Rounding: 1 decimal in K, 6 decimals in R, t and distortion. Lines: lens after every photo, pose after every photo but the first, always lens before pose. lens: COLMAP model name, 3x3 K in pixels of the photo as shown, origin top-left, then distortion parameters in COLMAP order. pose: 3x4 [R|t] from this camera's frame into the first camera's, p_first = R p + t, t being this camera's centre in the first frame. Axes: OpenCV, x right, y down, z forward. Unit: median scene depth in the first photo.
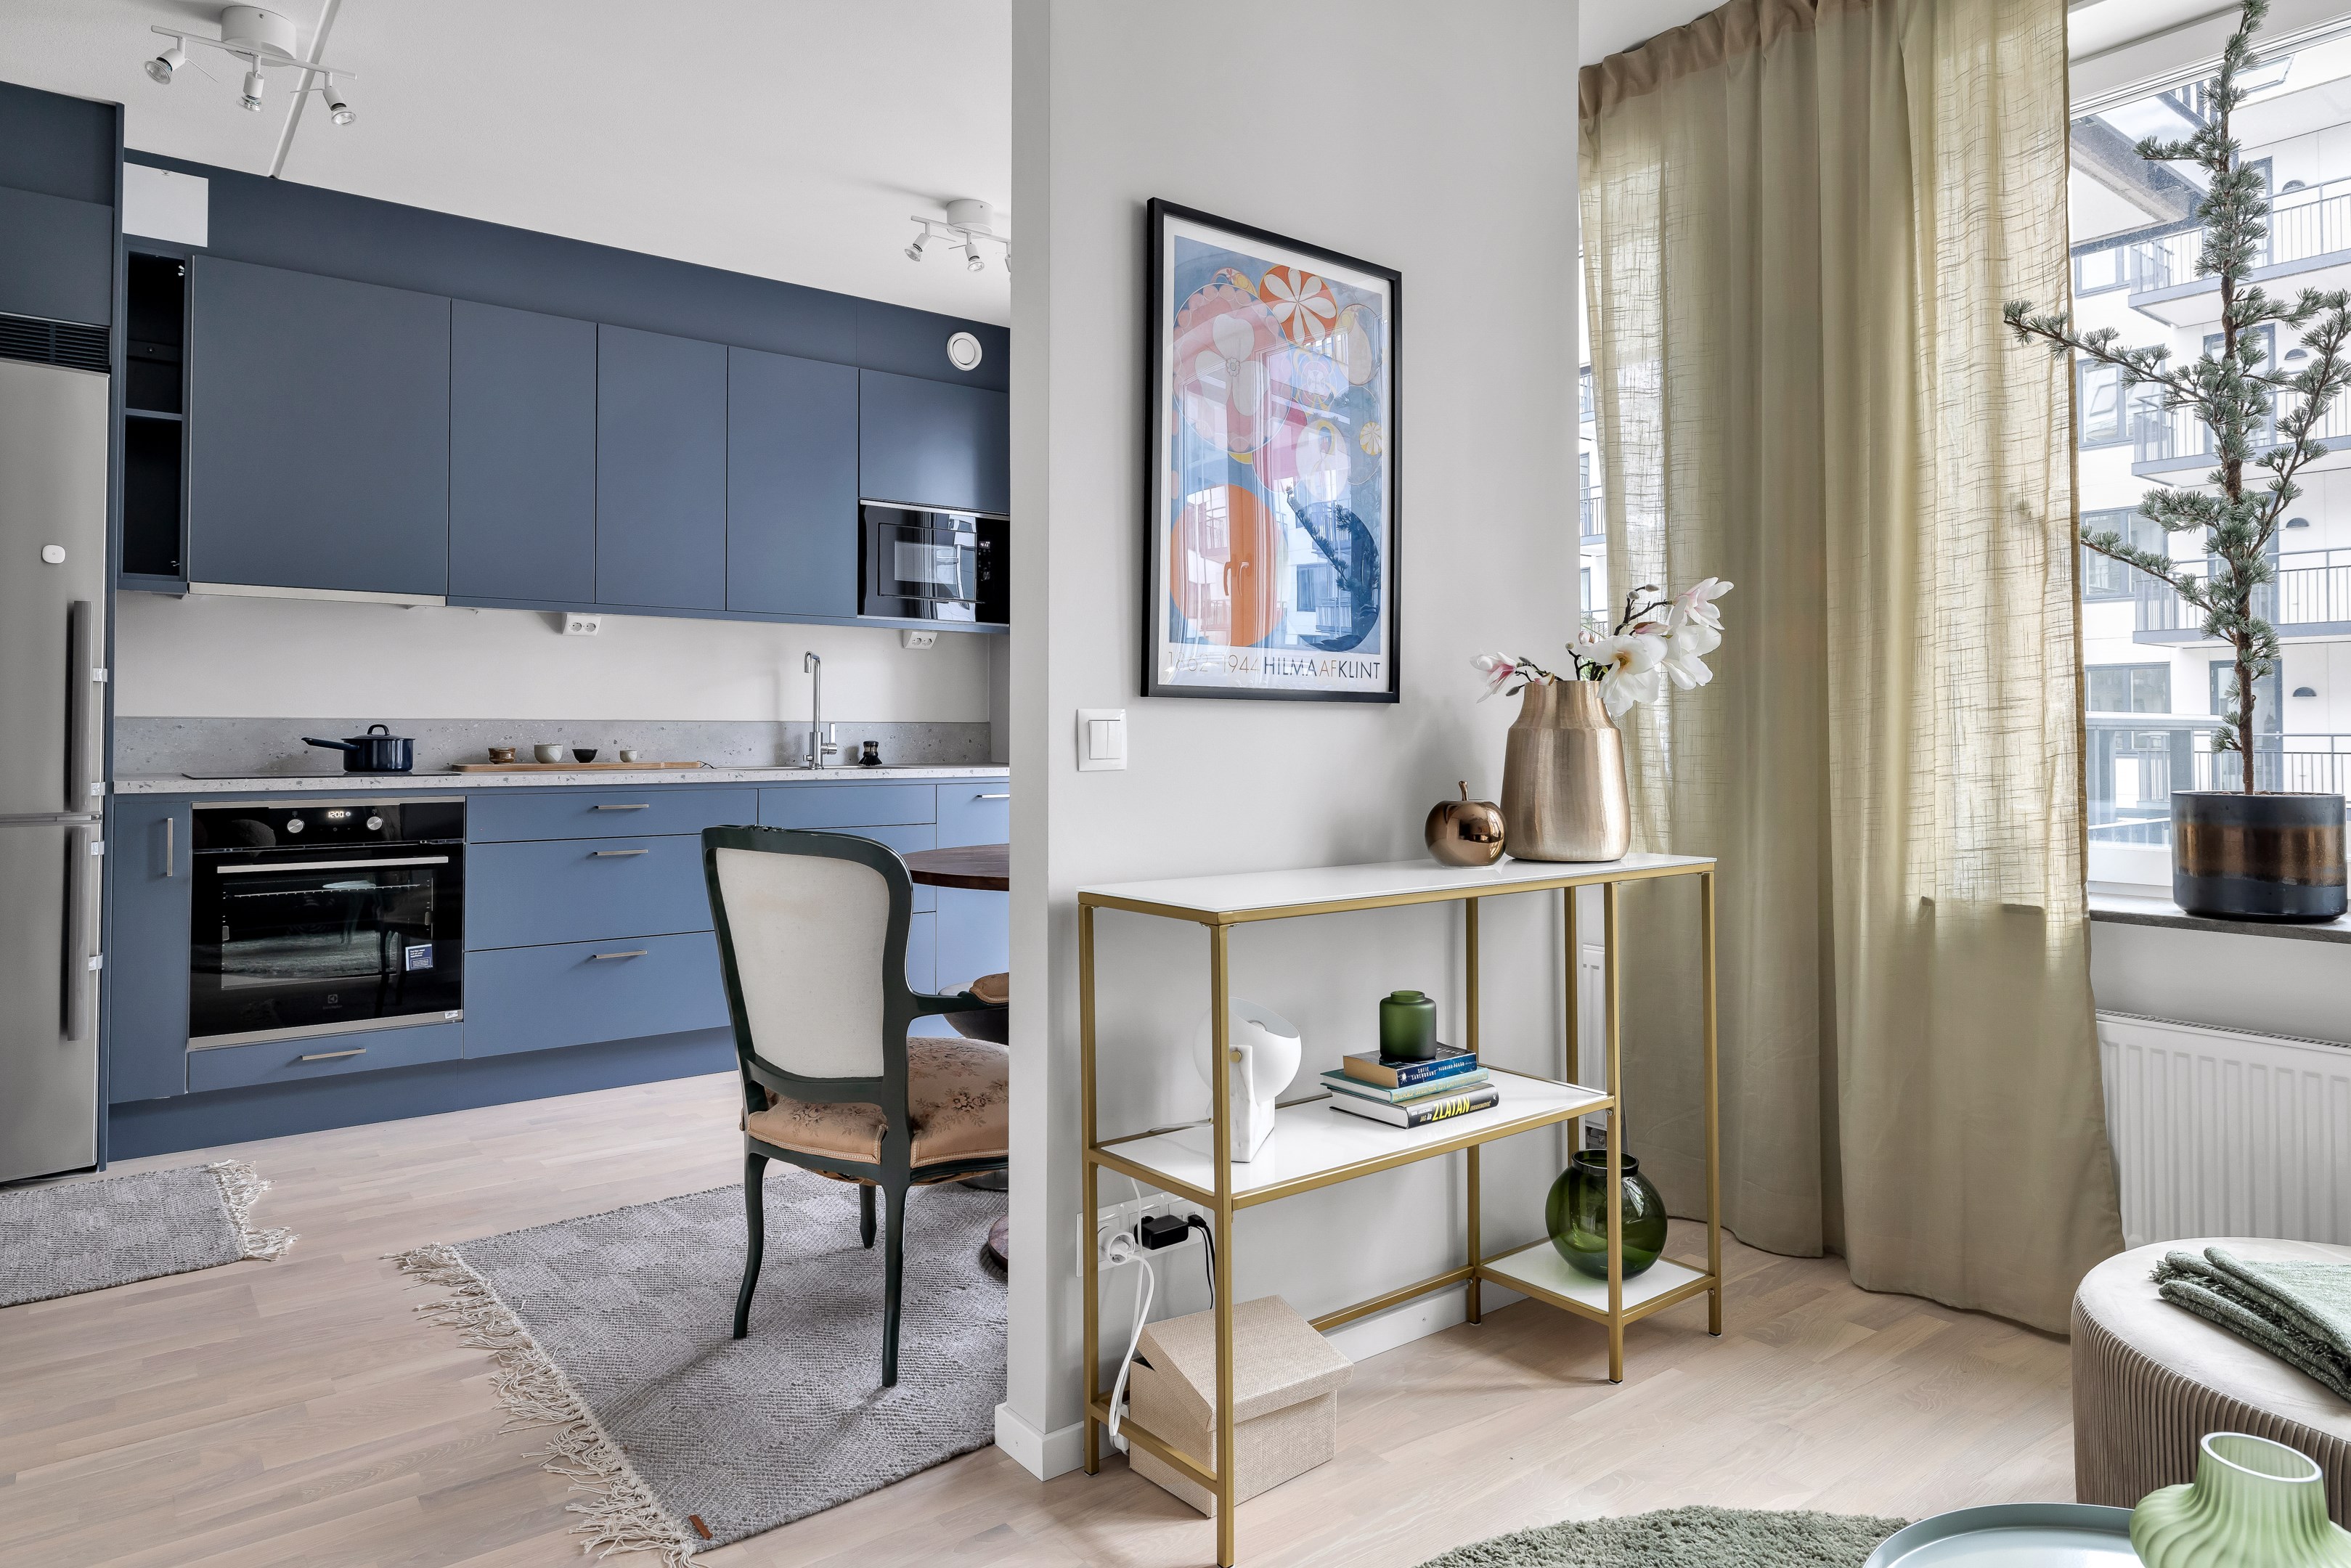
lens RADIAL K [[1395.8, 0, 1176.1], [0, 1395.8, 706.9], [0, 0, 1]] dist [0.005455, -0.000369]
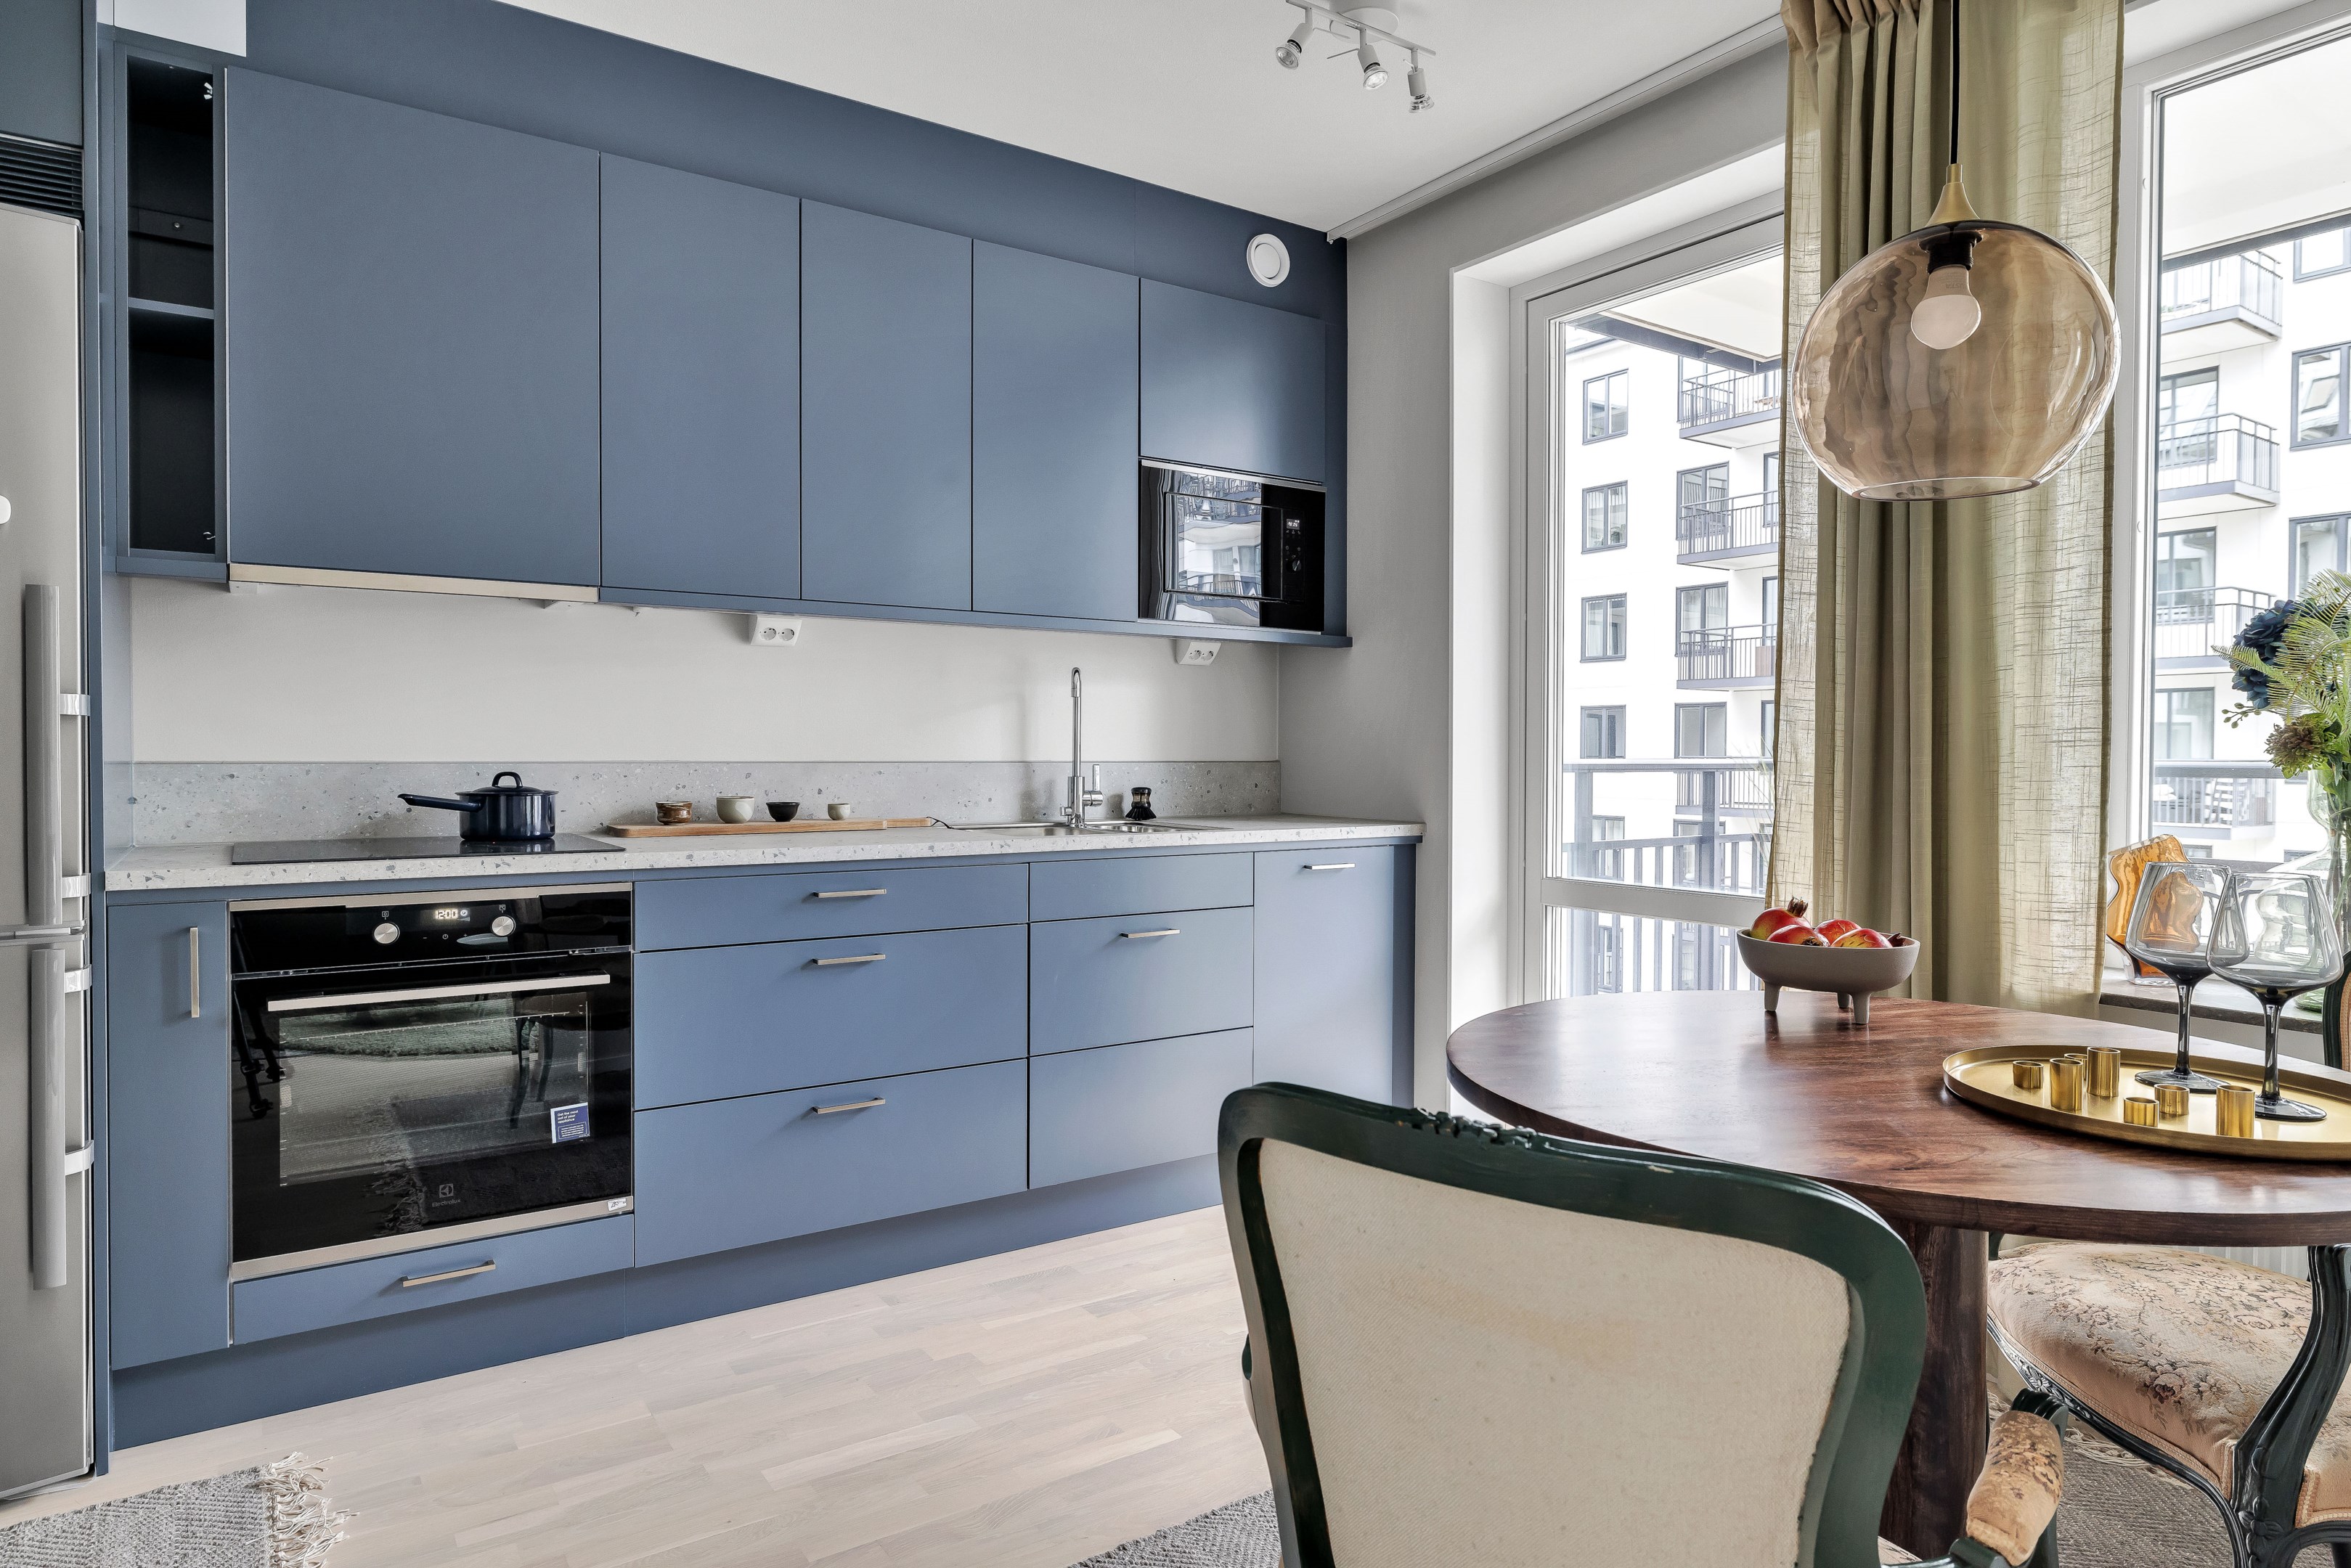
lens RADIAL K [[1335.9, 0, 1171.6], [0, 1335.9, 772.6], [0, 0, 1]] dist [-0.000314, 0.001239]
pose [[0.998177, 0.004989, -0.060153, -0.206739], [-0.002742, 0.999297, 0.037382, -0.013716], [0.060297, -0.037149, 0.997489, 0.368370]]
